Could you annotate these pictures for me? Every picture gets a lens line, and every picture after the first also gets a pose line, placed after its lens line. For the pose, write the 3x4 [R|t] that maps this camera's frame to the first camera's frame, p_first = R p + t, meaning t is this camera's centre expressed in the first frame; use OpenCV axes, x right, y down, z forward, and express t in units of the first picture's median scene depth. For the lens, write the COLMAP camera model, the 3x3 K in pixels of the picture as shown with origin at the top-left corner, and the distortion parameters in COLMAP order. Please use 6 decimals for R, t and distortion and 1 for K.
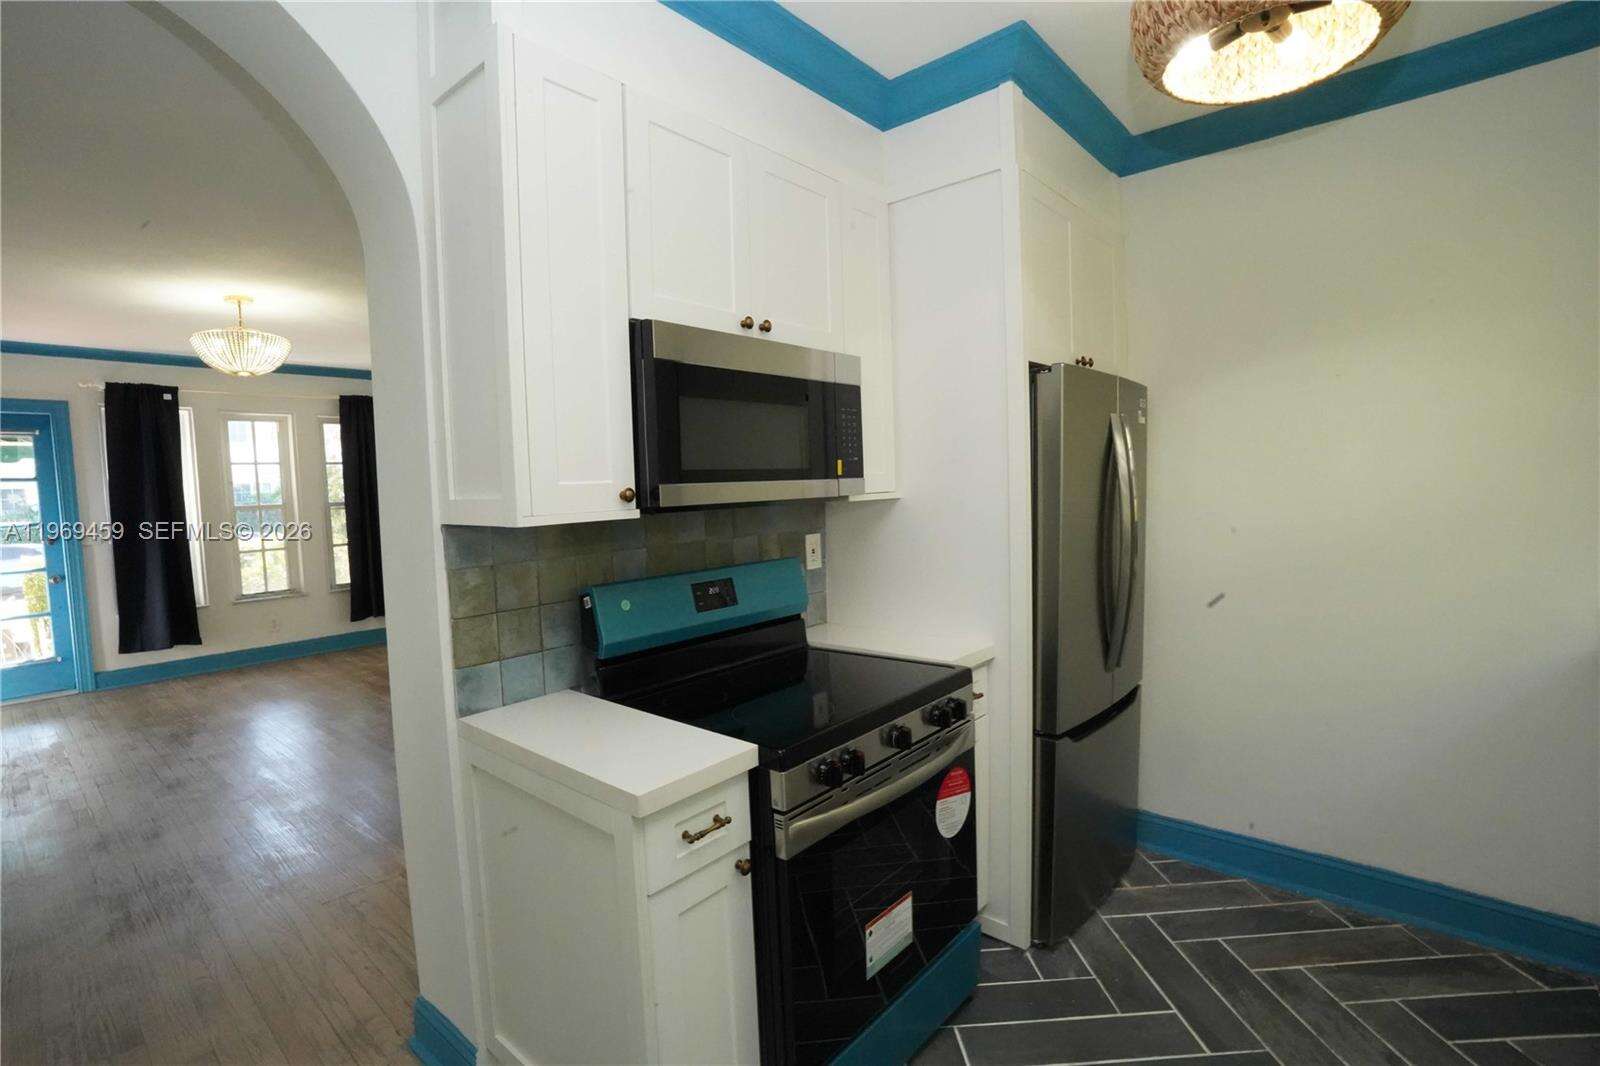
lens RADIAL K [[746.7, 0, 800.0], [0, 746.7, 533.0], [0, 0, 1]] dist [-0.066001, 0.026970]
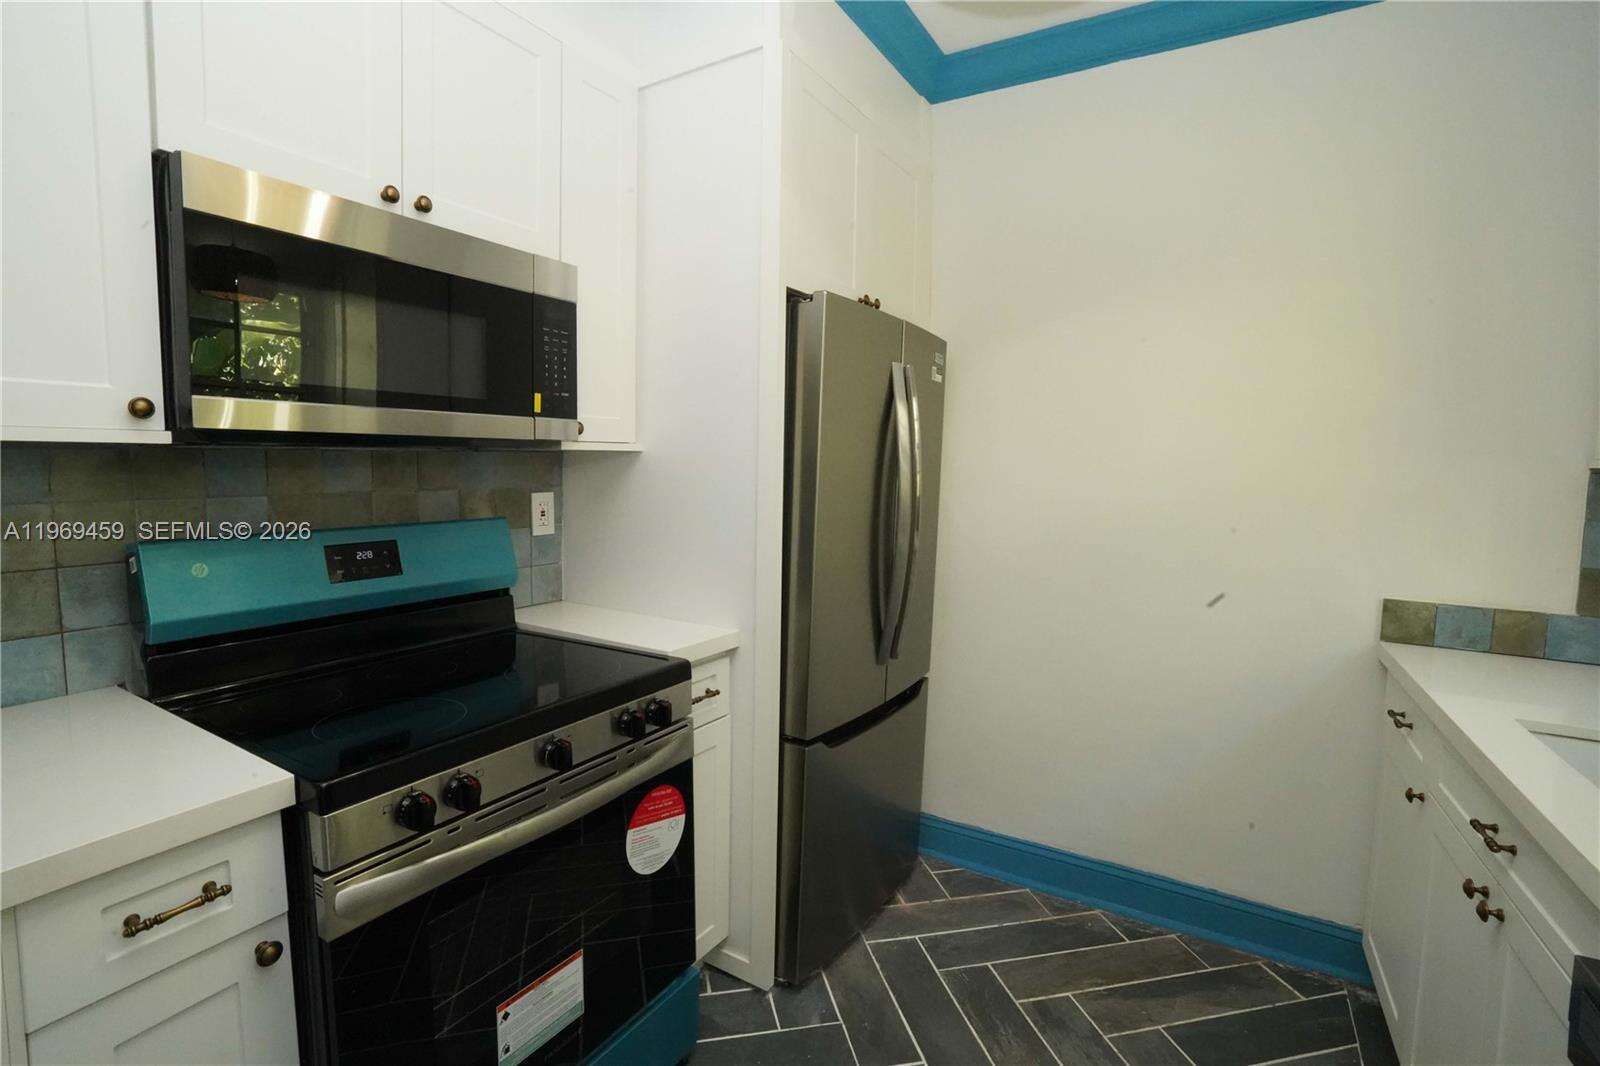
lens RADIAL K [[746.7, 0, 800.0], [0, 746.7, 533.0], [0, 0, 1]] dist [-0.066001, 0.026970]
pose [[0.984711, 0.032196, 0.171197, 0.214209], [-0.036840, 0.999032, 0.024020, 0.021659], [-0.170258, -0.029960, 0.984944, 0.202651]]
